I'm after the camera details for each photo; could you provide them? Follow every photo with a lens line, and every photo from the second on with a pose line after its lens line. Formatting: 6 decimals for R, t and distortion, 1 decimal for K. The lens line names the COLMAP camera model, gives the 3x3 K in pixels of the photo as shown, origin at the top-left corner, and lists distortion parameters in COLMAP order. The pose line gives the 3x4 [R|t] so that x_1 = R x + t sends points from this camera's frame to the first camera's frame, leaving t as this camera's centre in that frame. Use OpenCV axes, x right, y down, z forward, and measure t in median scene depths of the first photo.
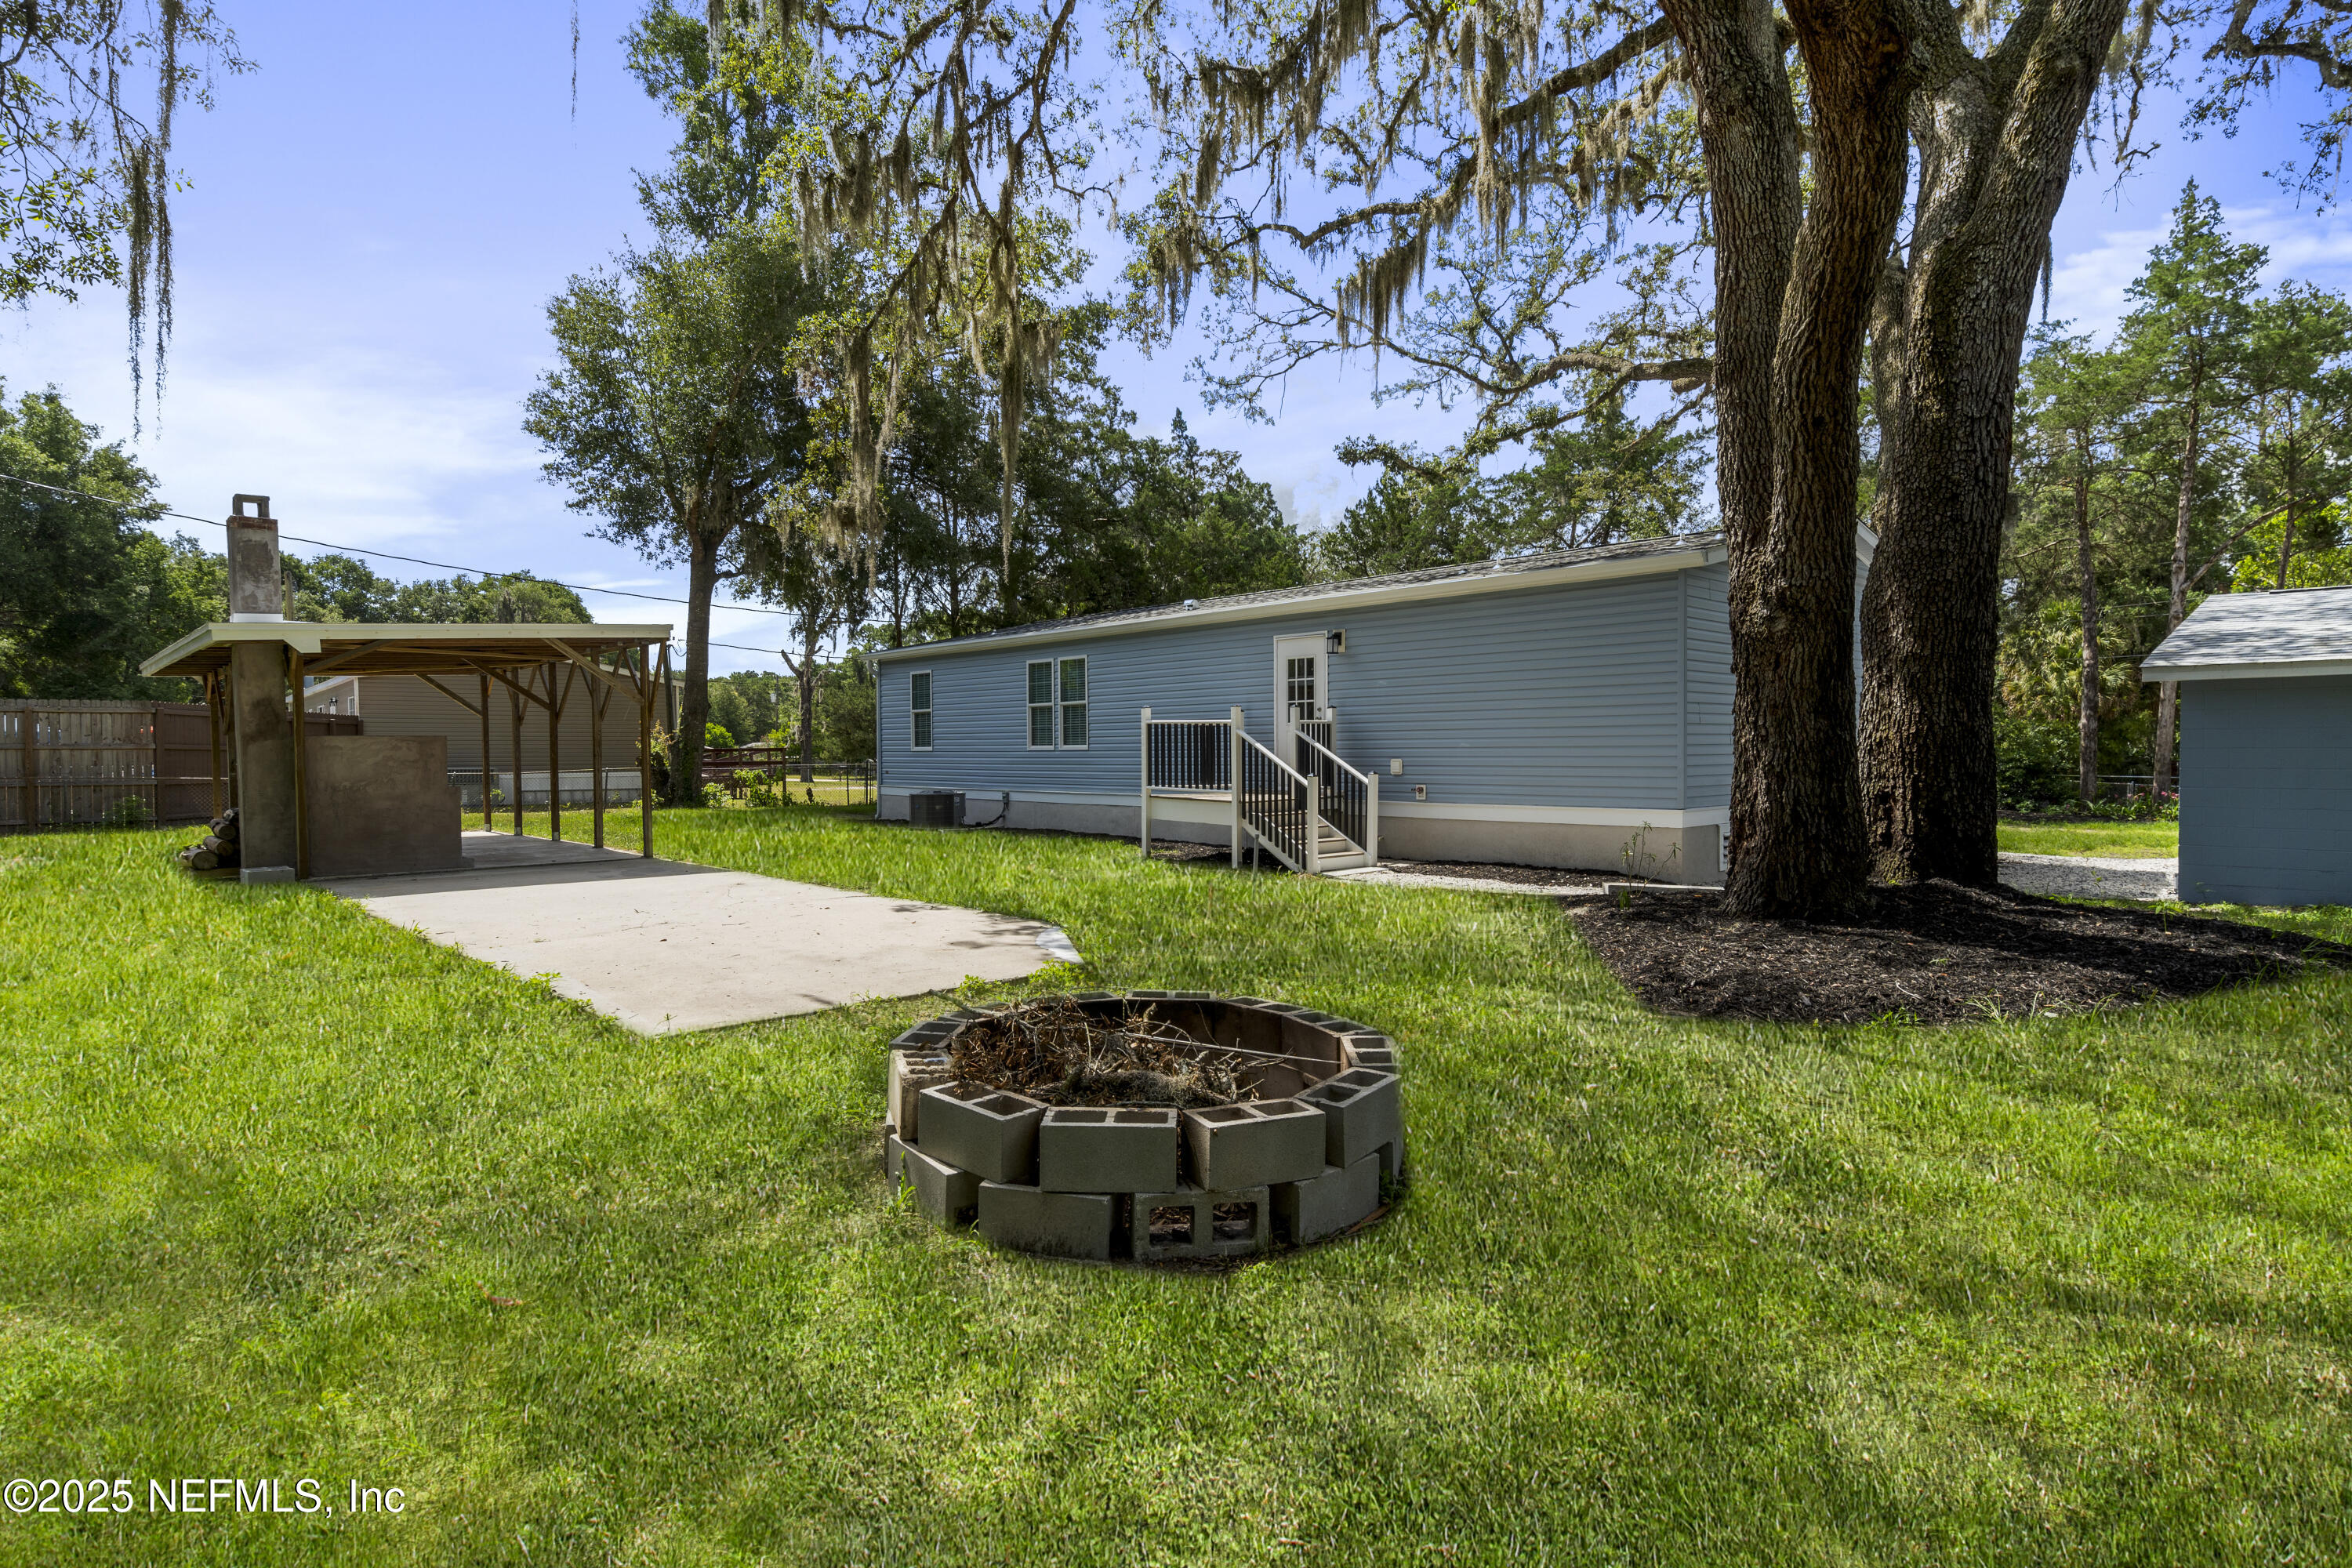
lens RADIAL K [[1243.6, 0, 1180.7], [0, 1243.6, 778.2], [0, 0, 1]] dist [0.003706, 0.000662]
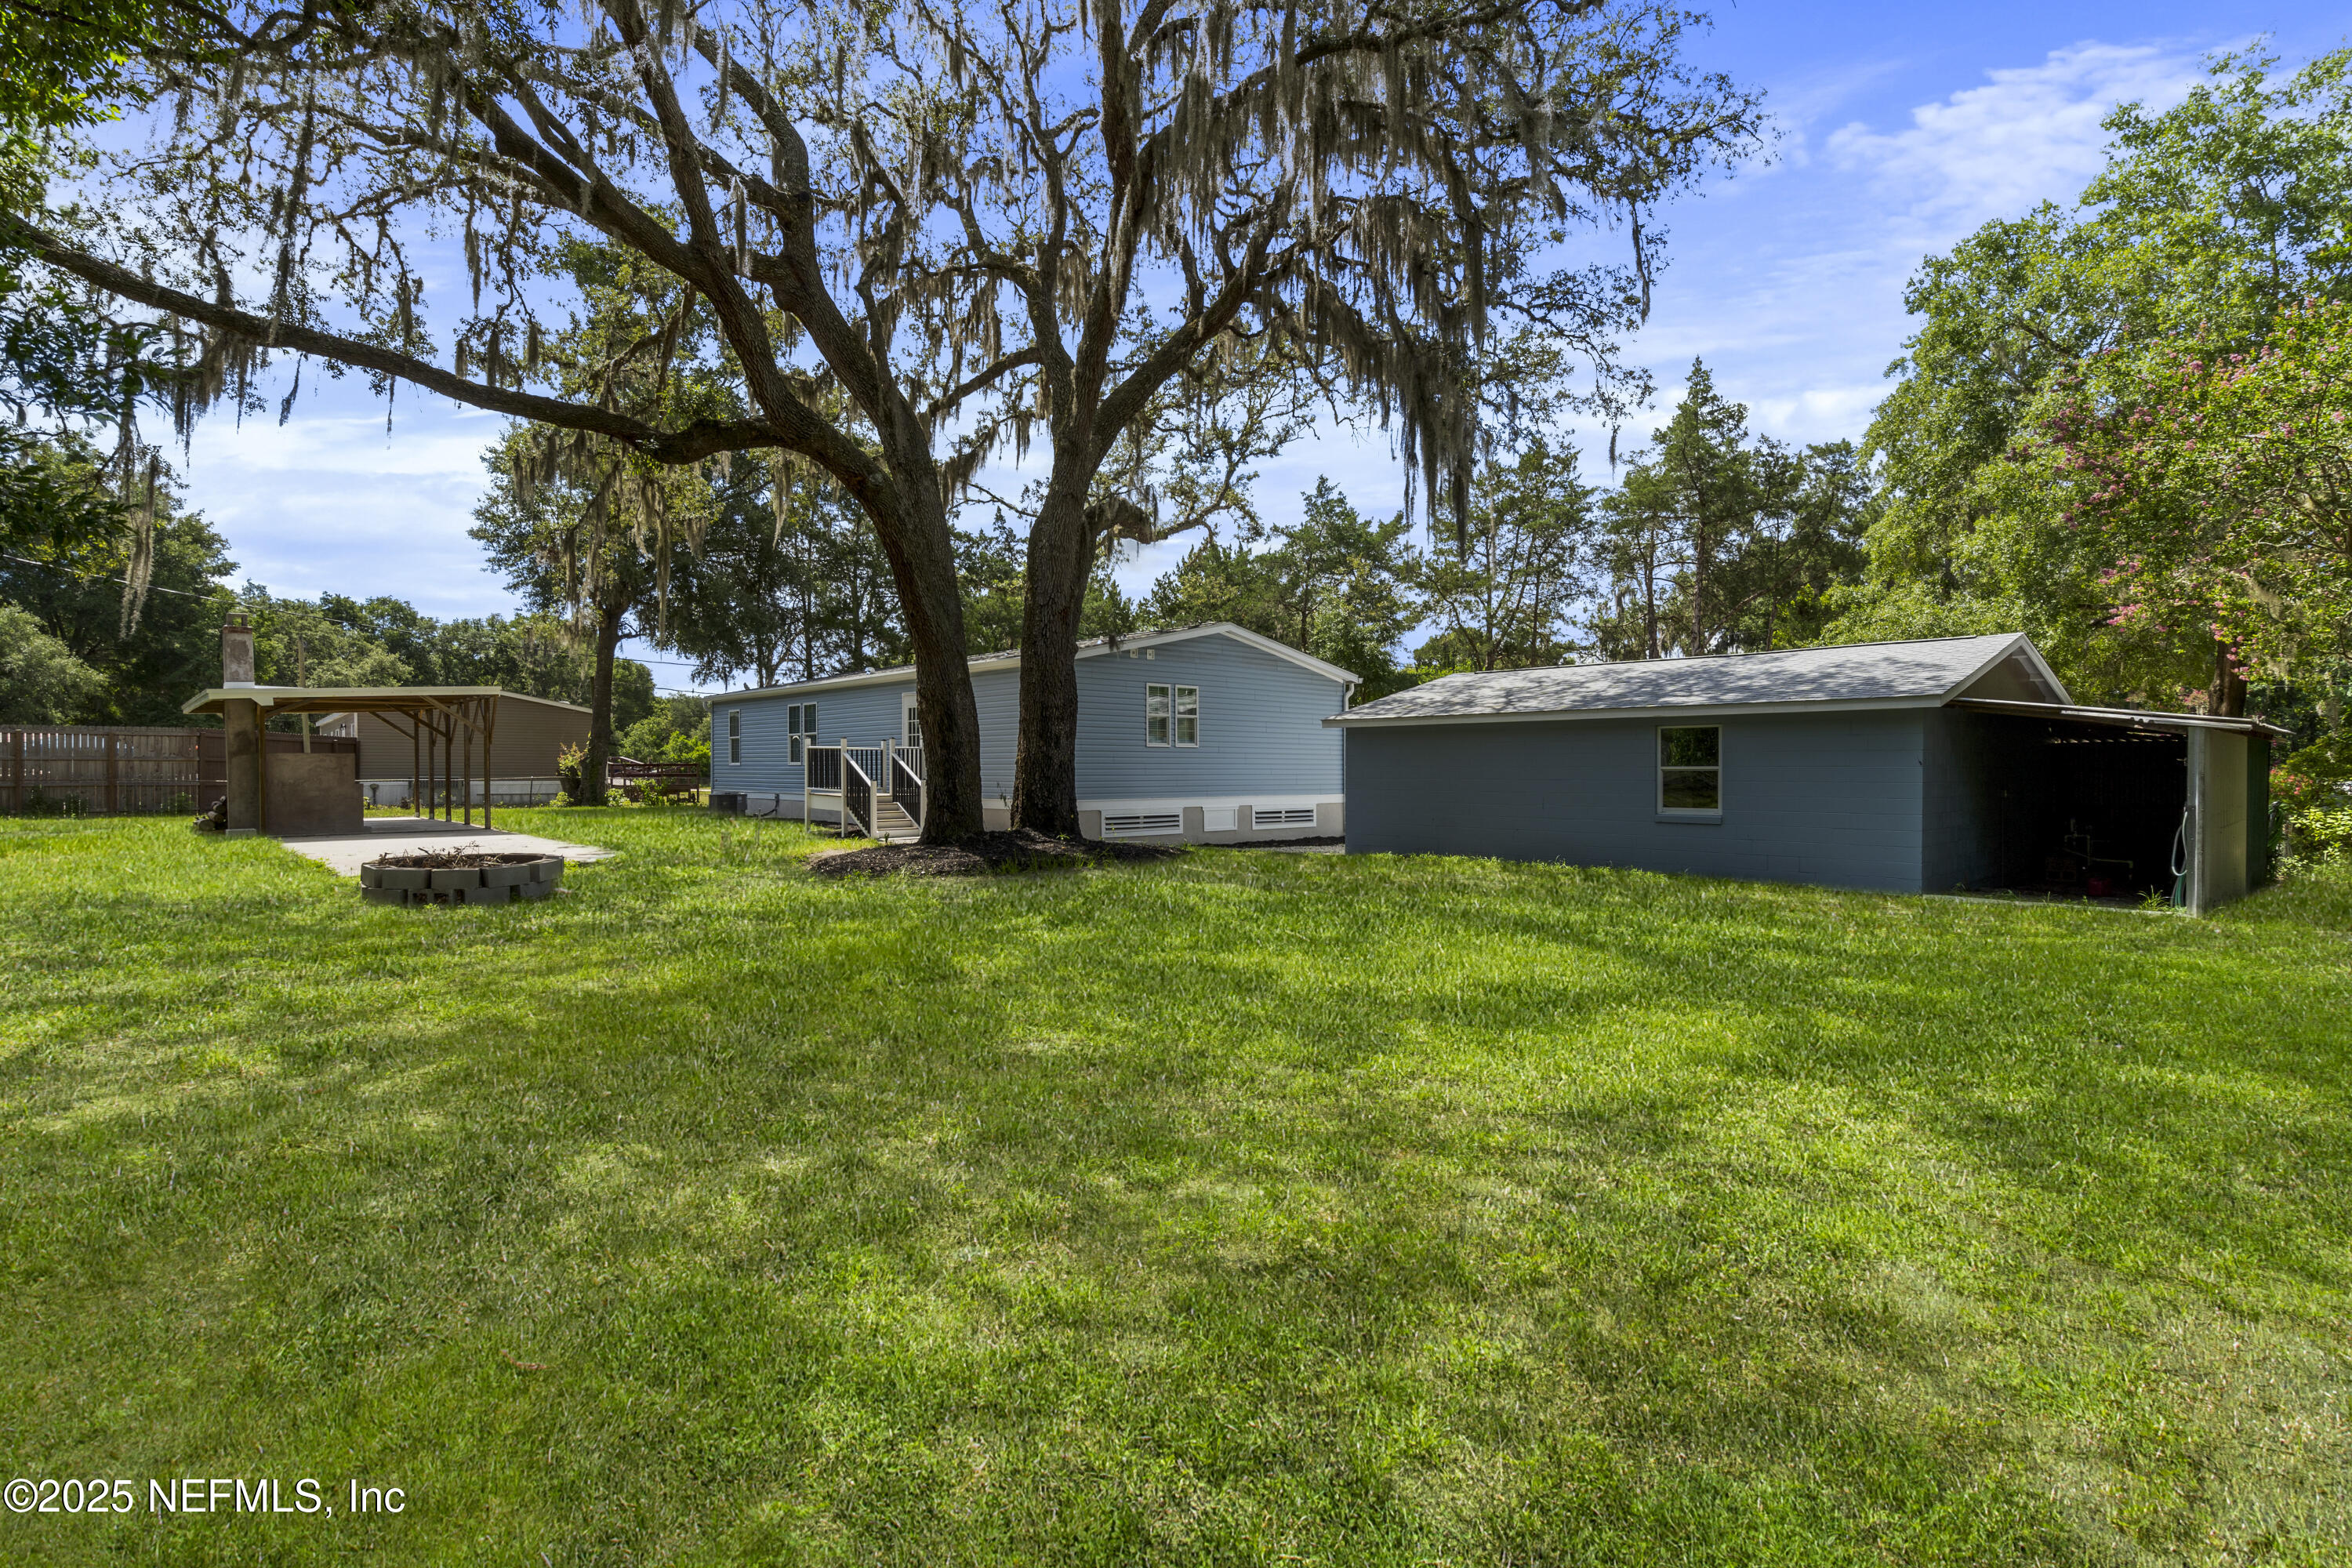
lens RADIAL K [[1154.3, 0, 1184.2], [0, 1154.3, 780.3], [0, 0, 1]] dist [0.000403, -0.000143]
pose [[0.999969, 0.007168, -0.003227, 0.252202], [-0.007213, 0.999875, -0.014093, 0.007727], [0.003126, 0.014116, 0.999895, -0.261441]]
